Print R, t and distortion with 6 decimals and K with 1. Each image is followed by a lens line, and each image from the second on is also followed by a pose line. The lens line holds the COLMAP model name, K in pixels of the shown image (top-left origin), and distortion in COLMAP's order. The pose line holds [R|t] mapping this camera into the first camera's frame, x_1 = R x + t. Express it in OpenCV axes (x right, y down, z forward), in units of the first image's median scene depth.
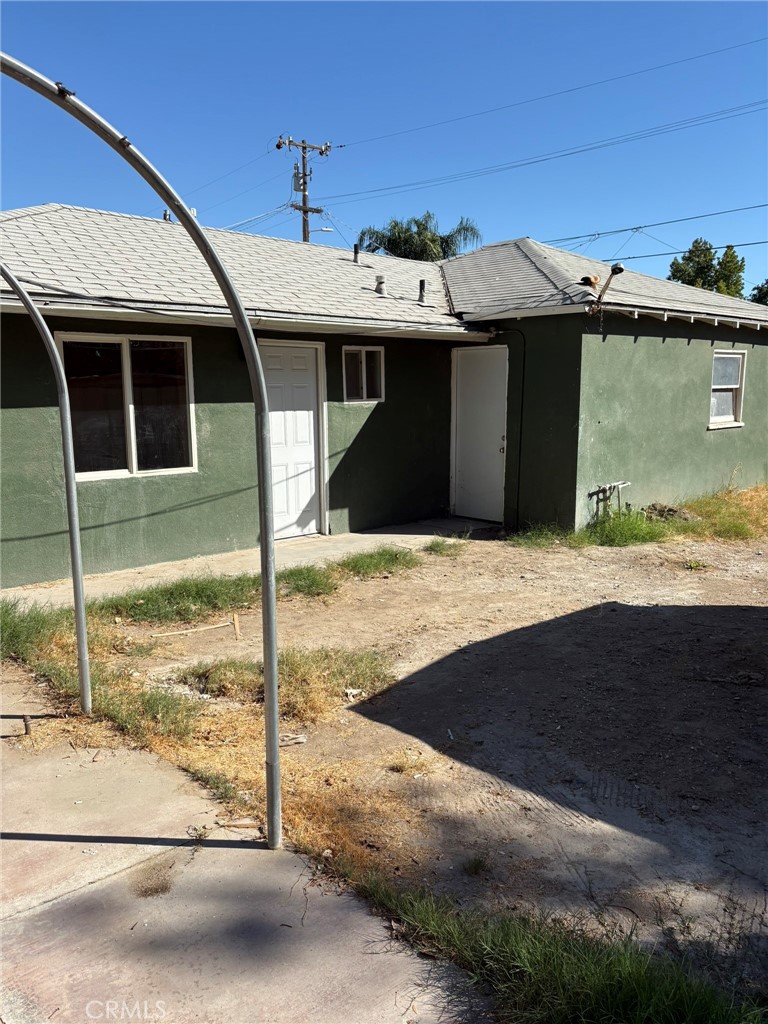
lens RADIAL K [[774.3, 0, 378.3], [0, 774.3, 513.0], [0, 0, 1]] dist [0.037386, -0.034369]
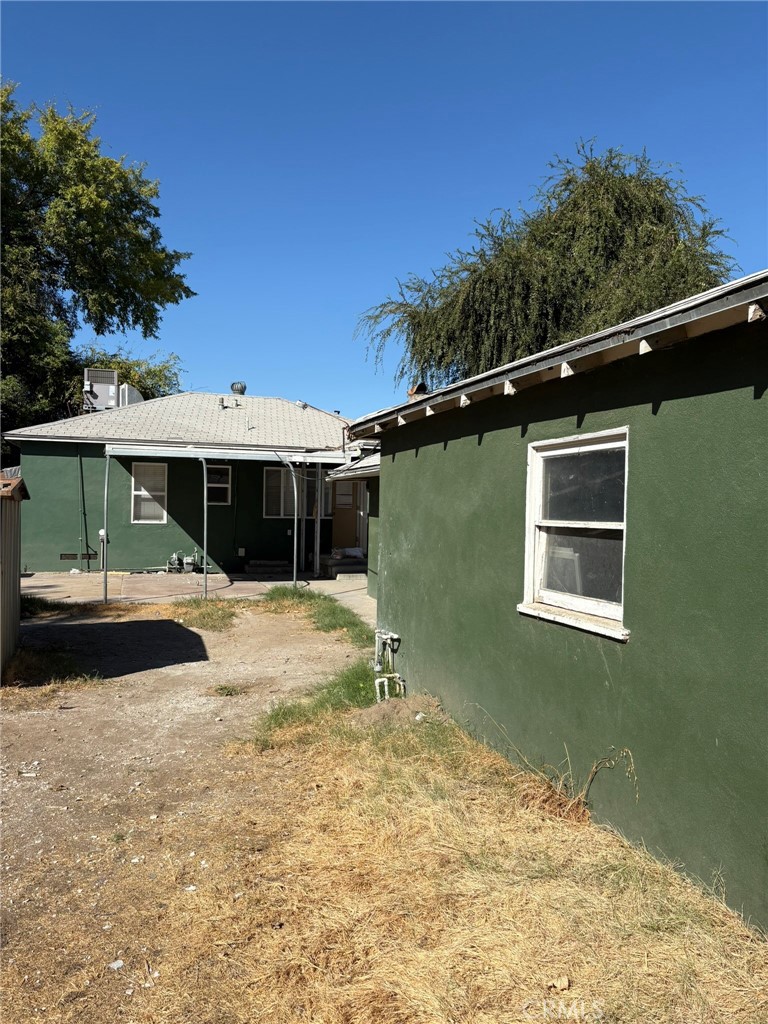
lens RADIAL K [[774.3, 0, 383.6], [0, 774.3, 511.2], [0, 0, 1]] dist [0.037386, -0.034369]
pose [[-0.414325, 0.002377, -0.910126, 1.027871], [-0.160384, 0.984156, 0.075583, -0.220017], [0.895886, 0.177286, -0.407379, 1.291415]]
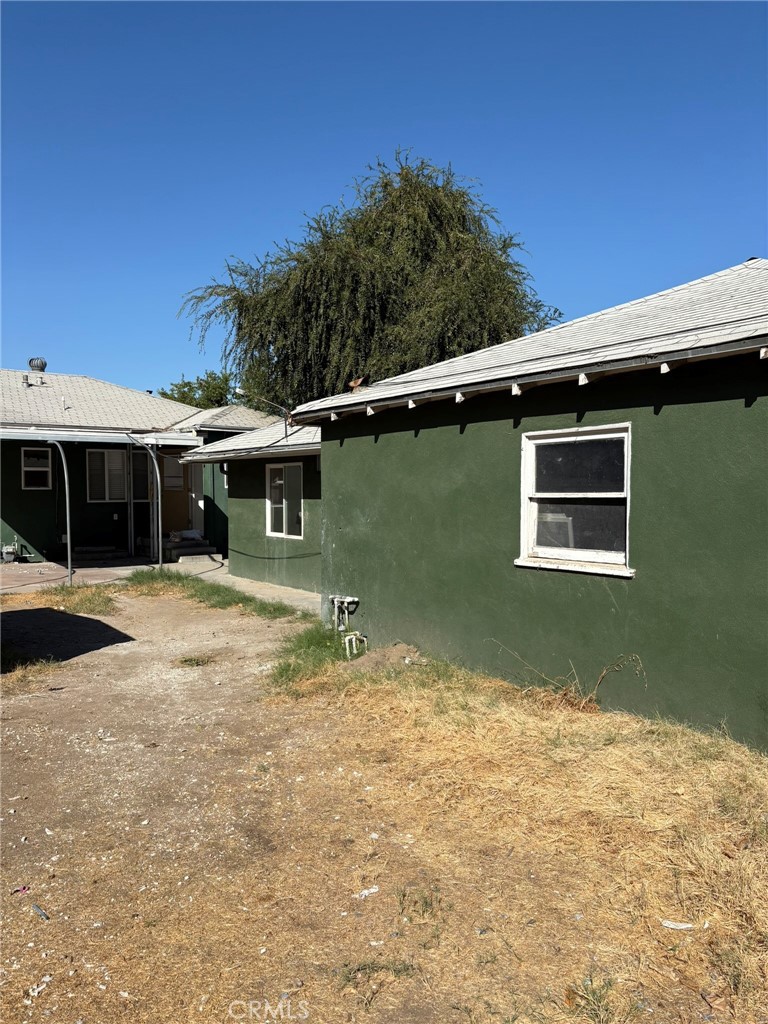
lens RADIAL K [[774.3, 0, 392.3], [0, 774.3, 512.2], [0, 0, 1]] dist [0.037386, -0.034369]
pose [[-0.099727, 0.034370, -0.994421, 1.192231], [-0.155366, 0.986607, 0.049681, -0.188789], [0.982810, 0.159454, -0.093052, 1.115016]]
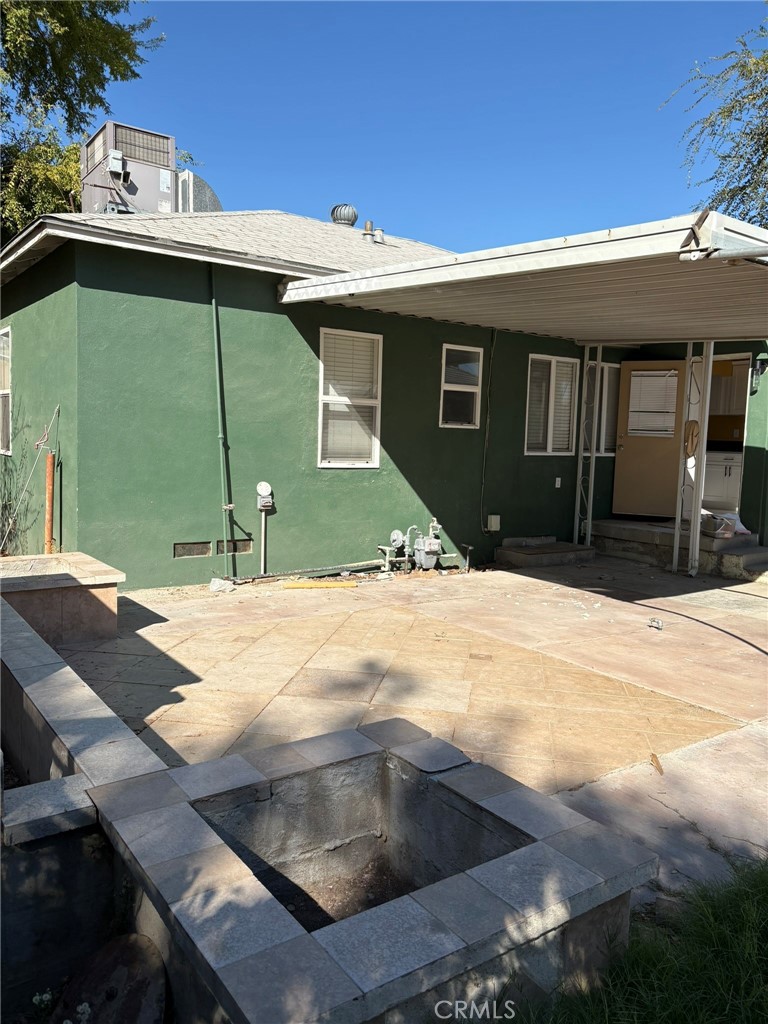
lens RADIAL K [[774.3, 0, 380.6], [0, 774.3, 510.1], [0, 0, 1]] dist [0.037386, -0.034369]
pose [[-0.121390, 0.092496, -0.988286, 0.340007], [-0.186442, 0.975803, 0.114229, 0.001951], [0.974938, 0.198124, -0.101208, 0.053996]]
